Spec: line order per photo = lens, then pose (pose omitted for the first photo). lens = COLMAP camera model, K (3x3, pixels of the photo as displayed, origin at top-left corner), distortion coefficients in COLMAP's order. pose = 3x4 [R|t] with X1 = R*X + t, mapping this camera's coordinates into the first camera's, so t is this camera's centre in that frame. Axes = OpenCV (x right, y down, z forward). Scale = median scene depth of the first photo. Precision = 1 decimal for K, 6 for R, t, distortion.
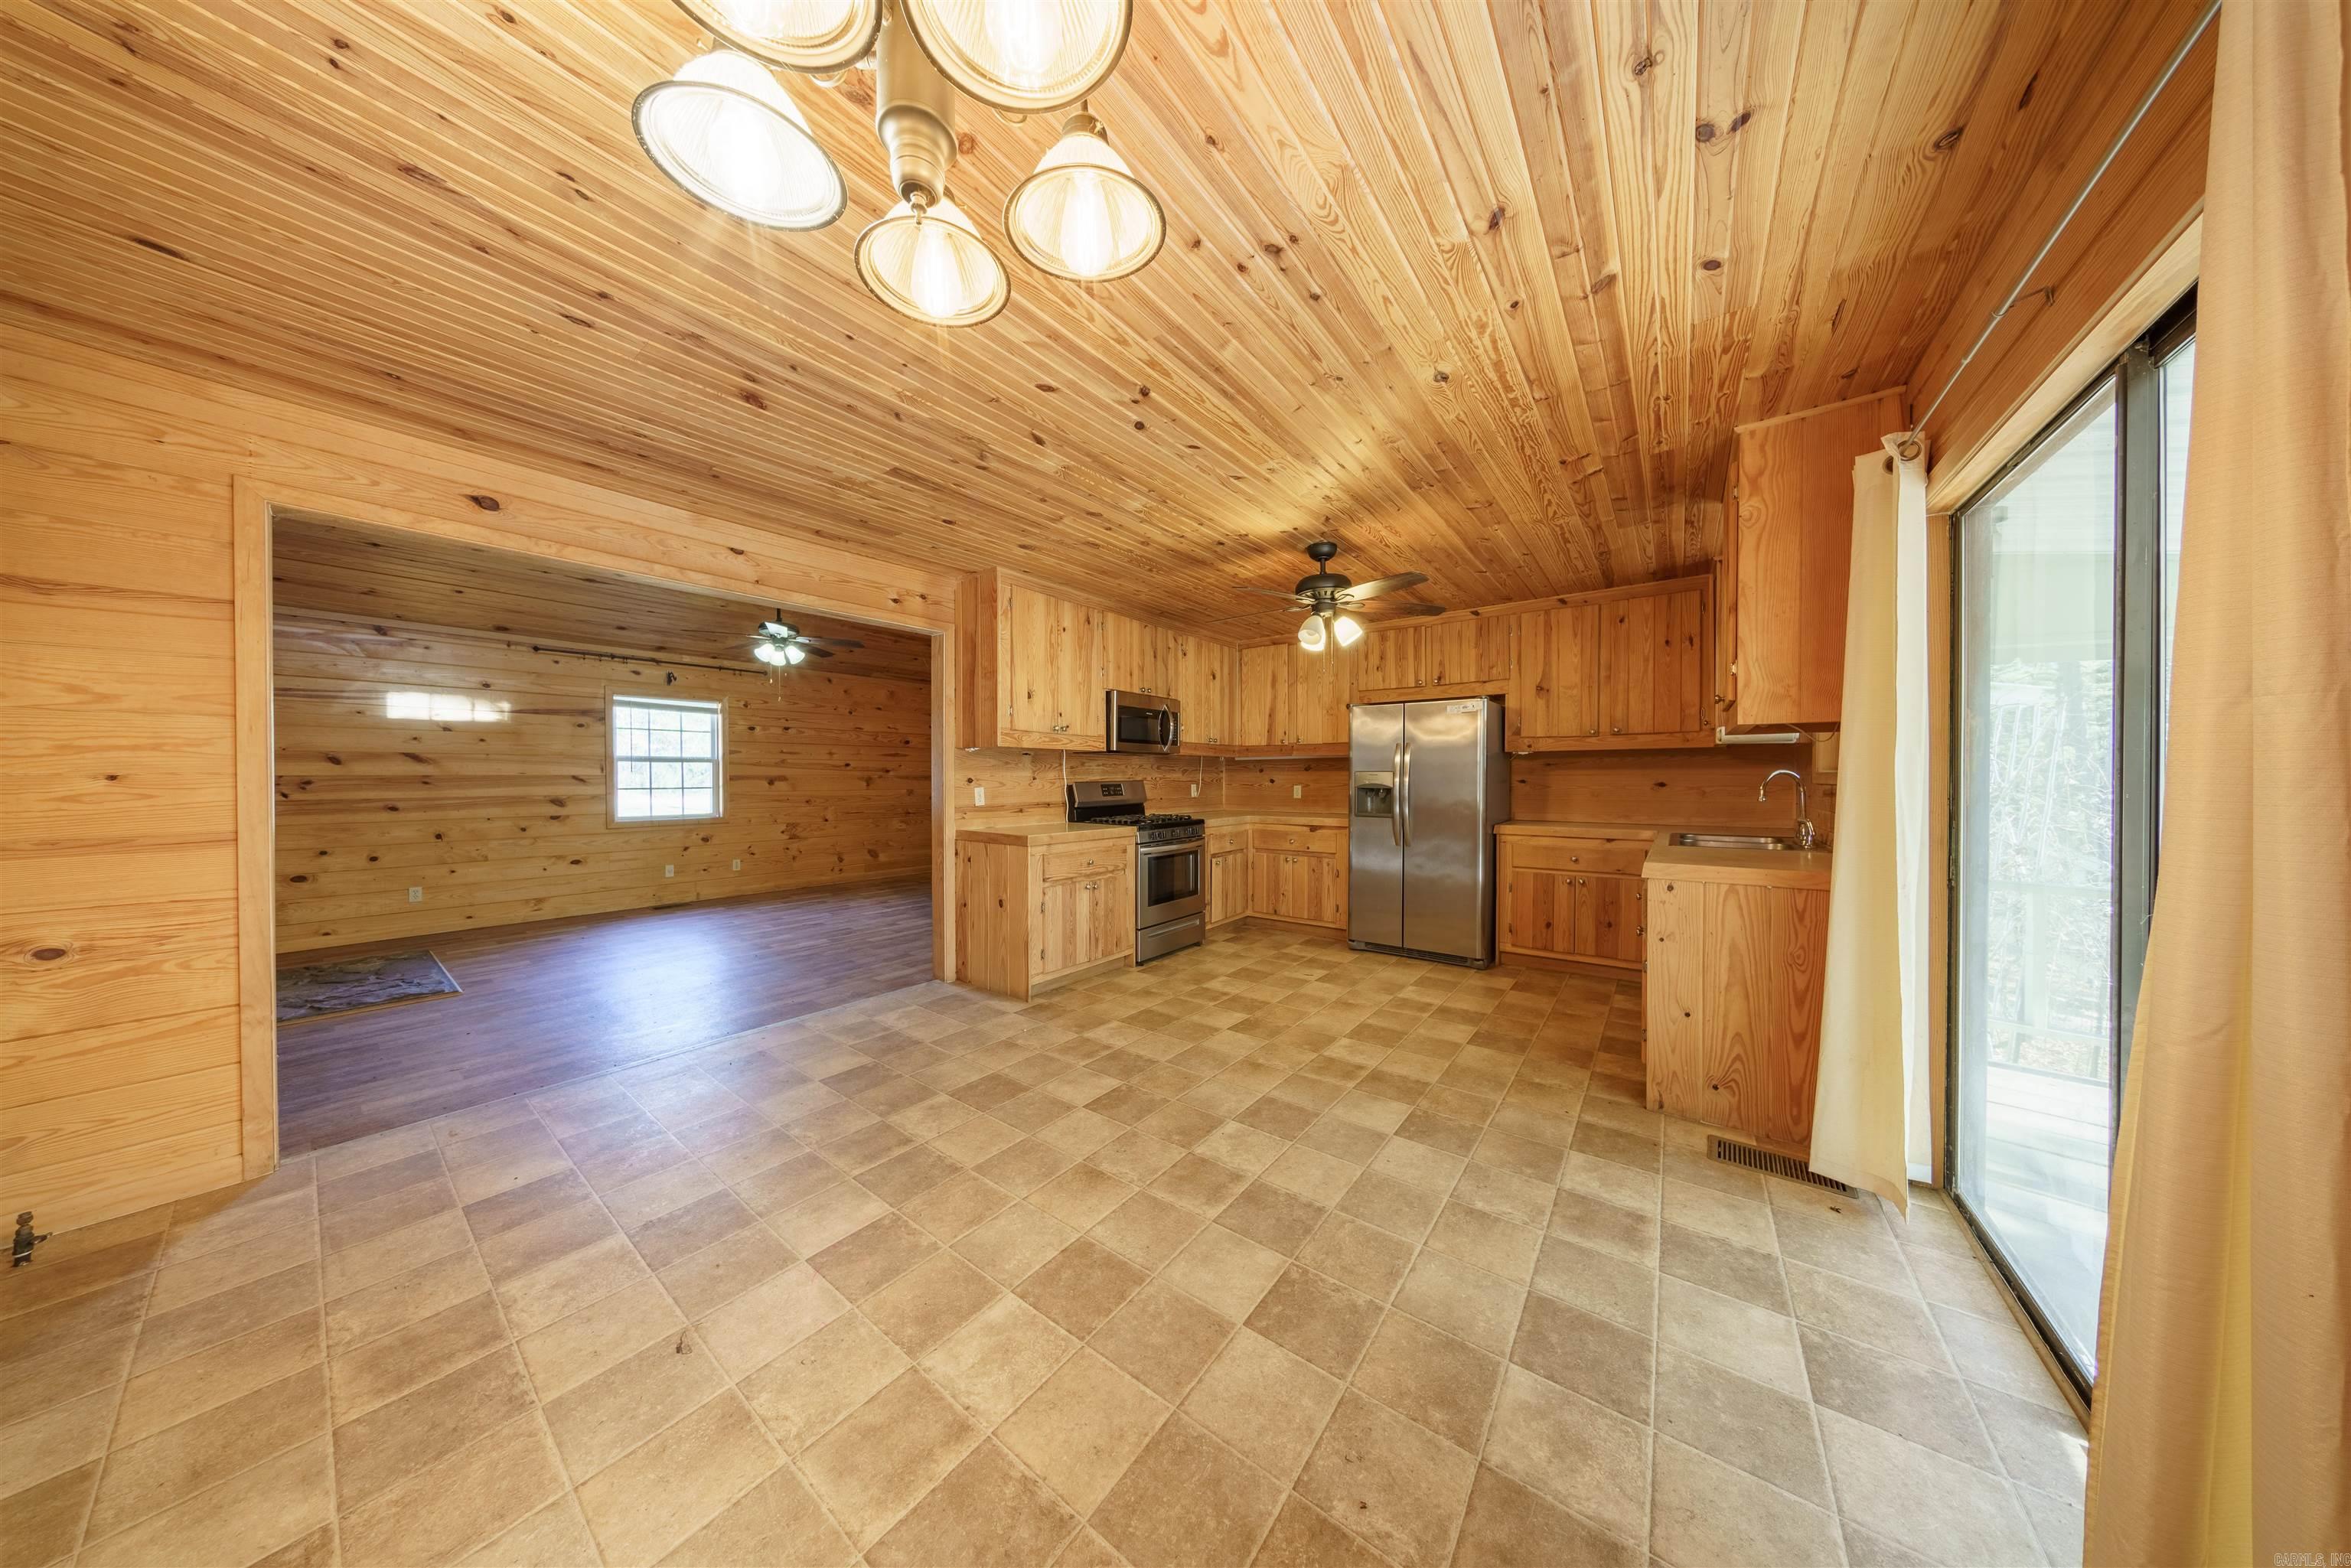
lens RADIAL K [[674.5, 0, 1175.5], [0, 674.5, 784.0], [0, 0, 1]] dist [-0.011725, 0.000048]
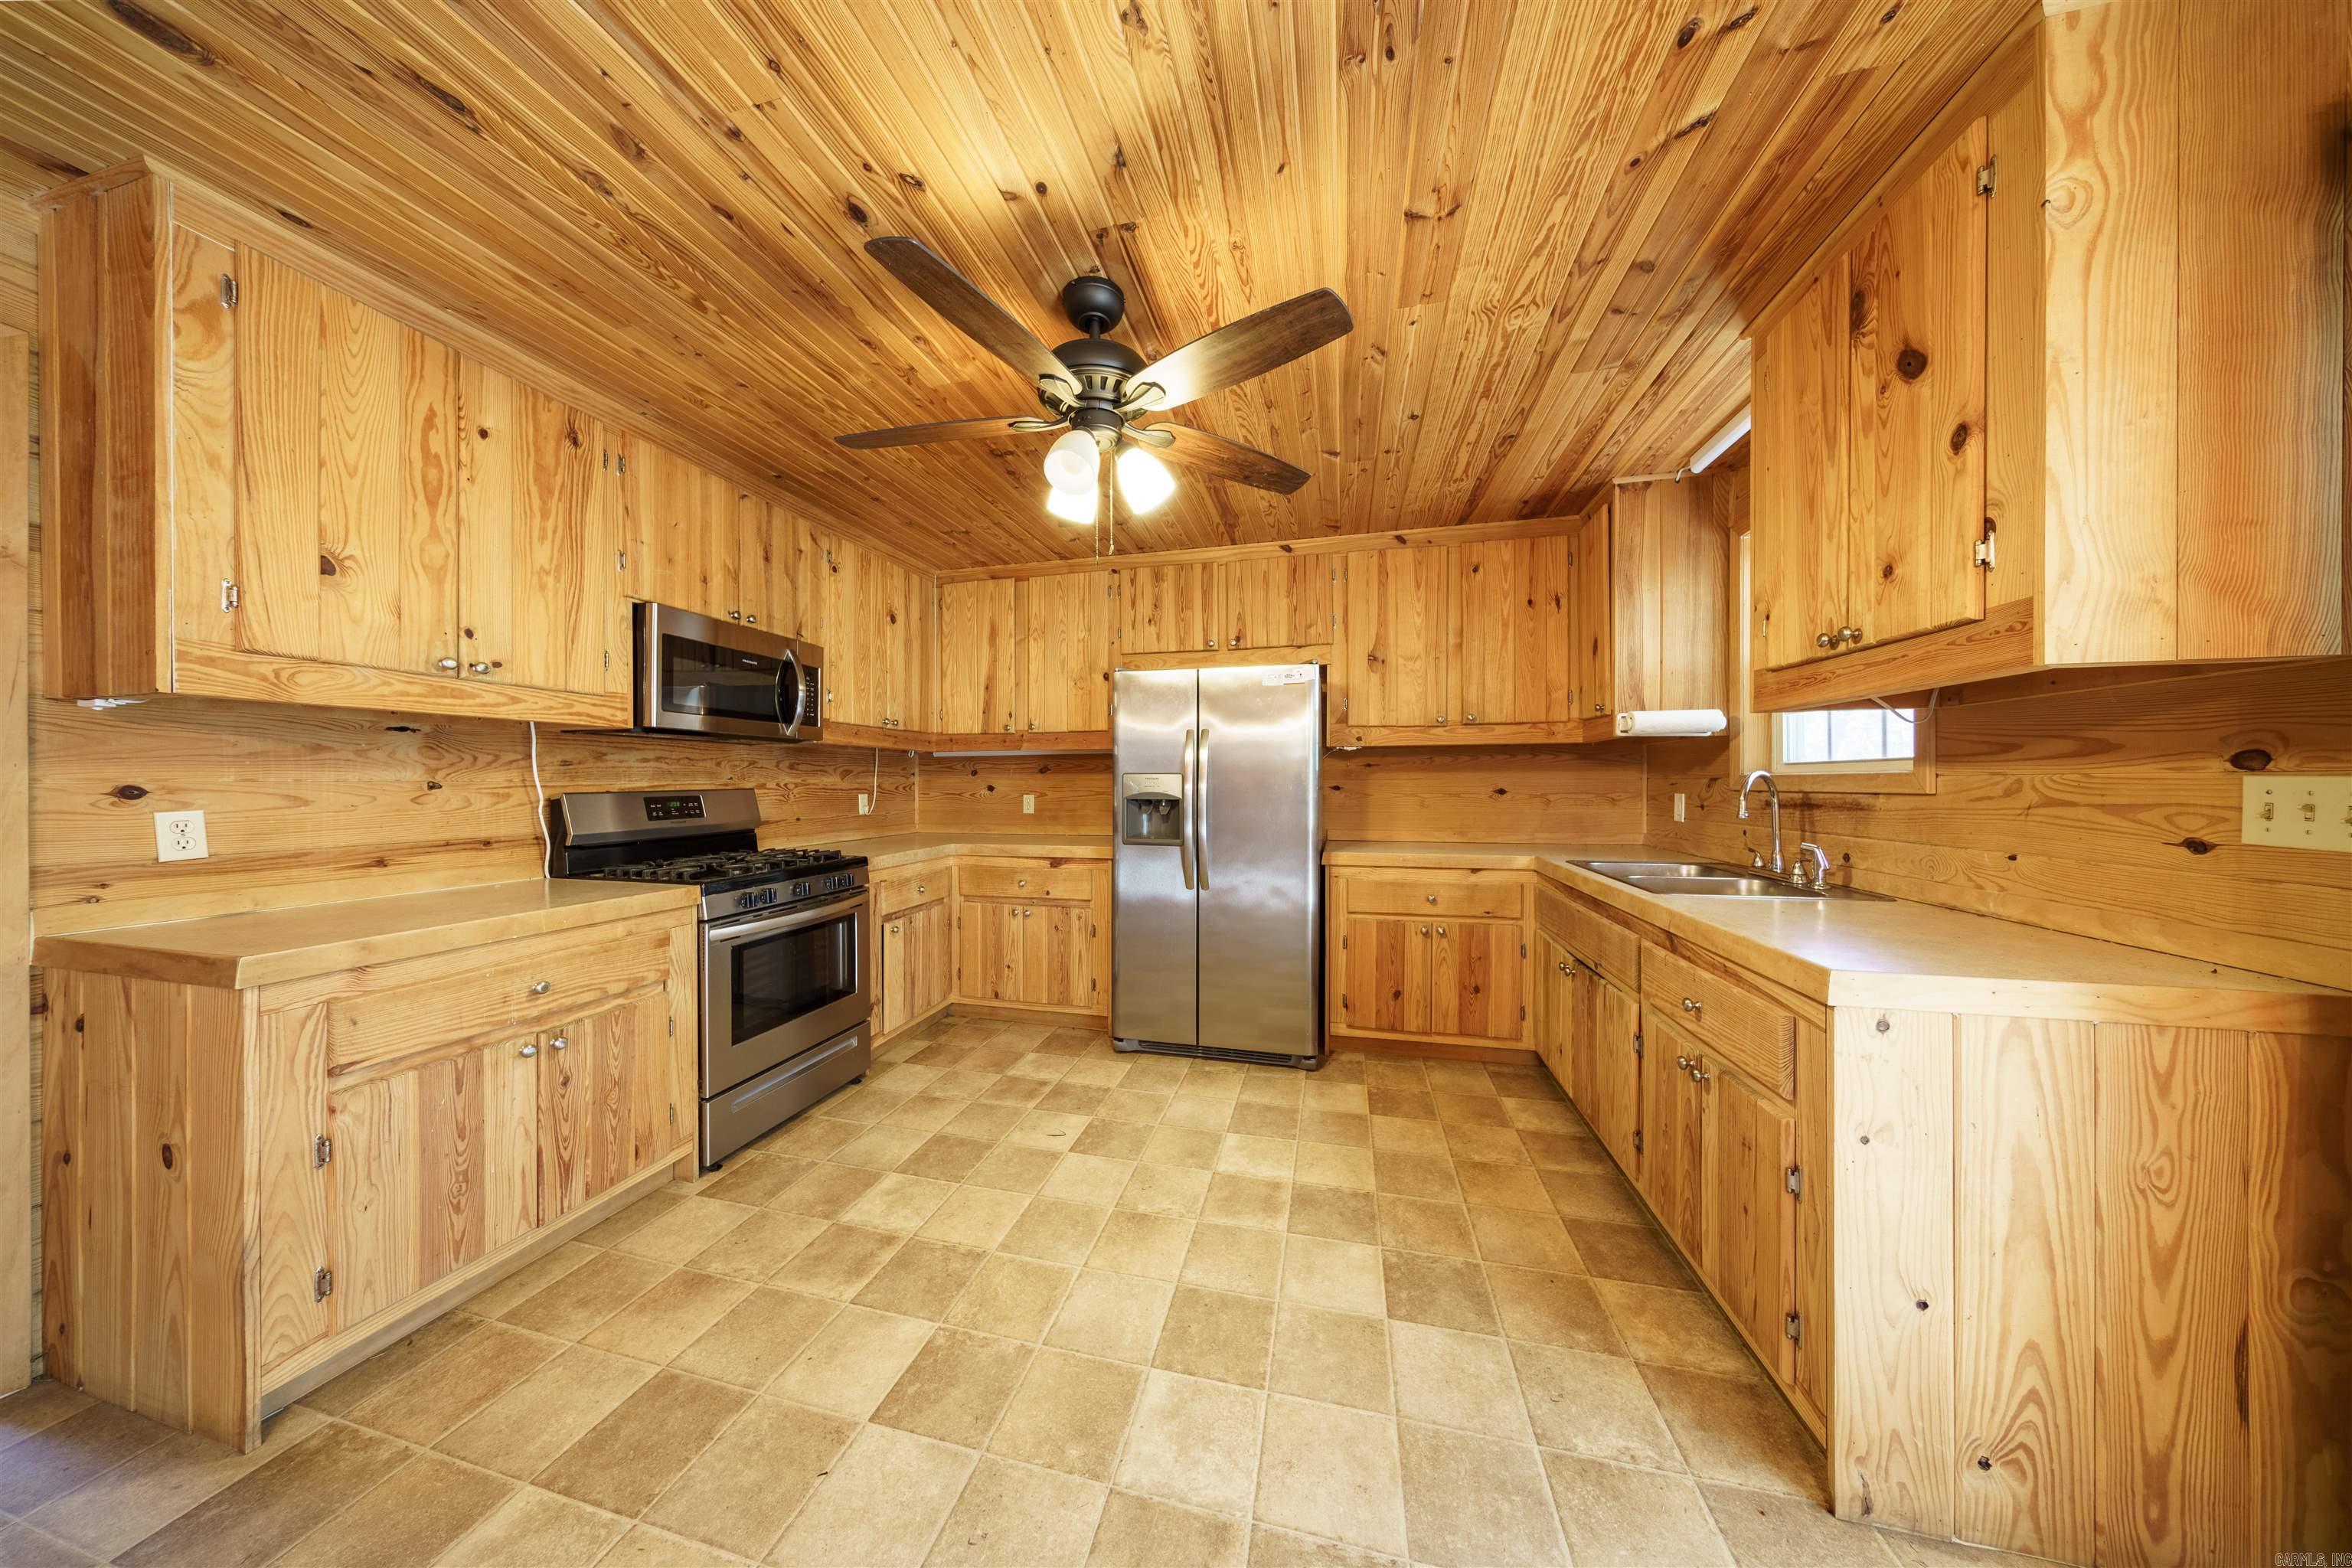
lens RADIAL K [[682.8, 0, 1171.3], [0, 682.8, 784.5], [0, 0, 1]] dist [-0.000341, 0.000106]
pose [[0.922389, -0.001892, 0.386257, 0.064551], [0.004738, 0.999968, -0.006416, -0.004228], [-0.386232, 0.007748, 0.922369, 0.423168]]
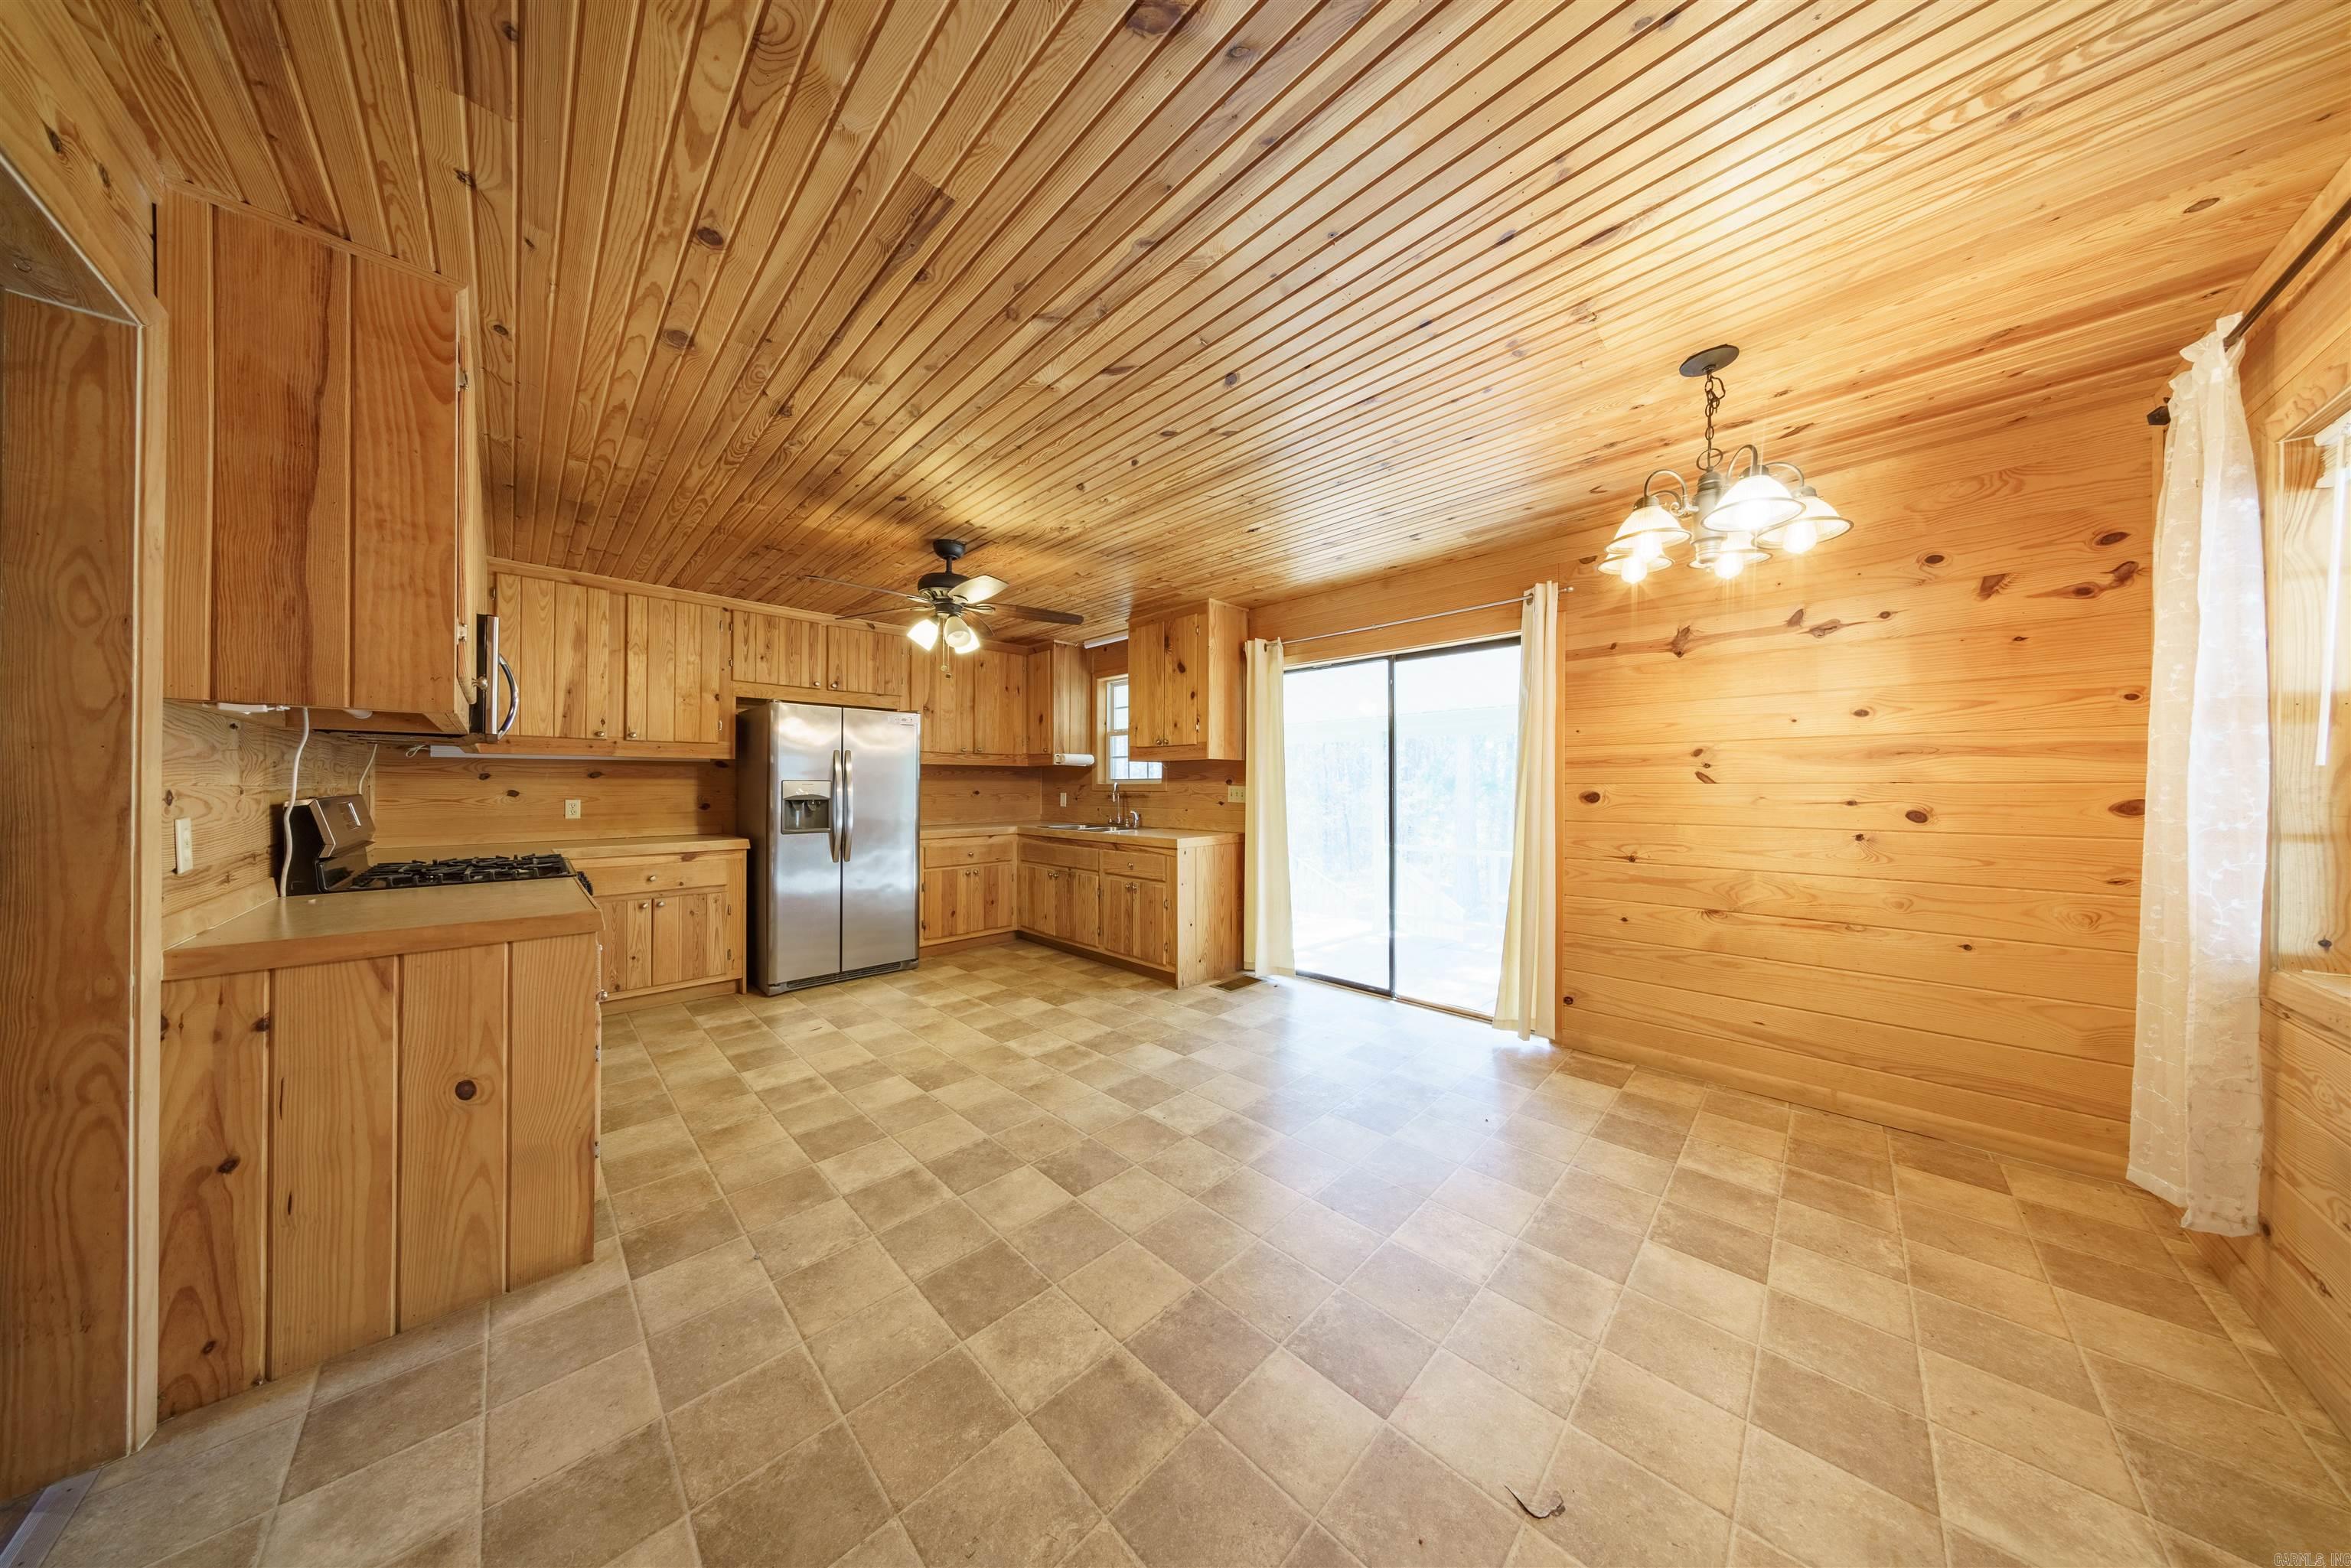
lens RADIAL K [[669.3, 0, 1168.8], [0, 669.3, 784.3], [0, 0, 1]] dist [0.000509, 0.000310]
pose [[0.149818, 0.003555, 0.988707, -0.526132], [0.009811, 0.999939, -0.005082, -0.005128], [-0.988665, 0.010461, 0.149774, 0.438620]]
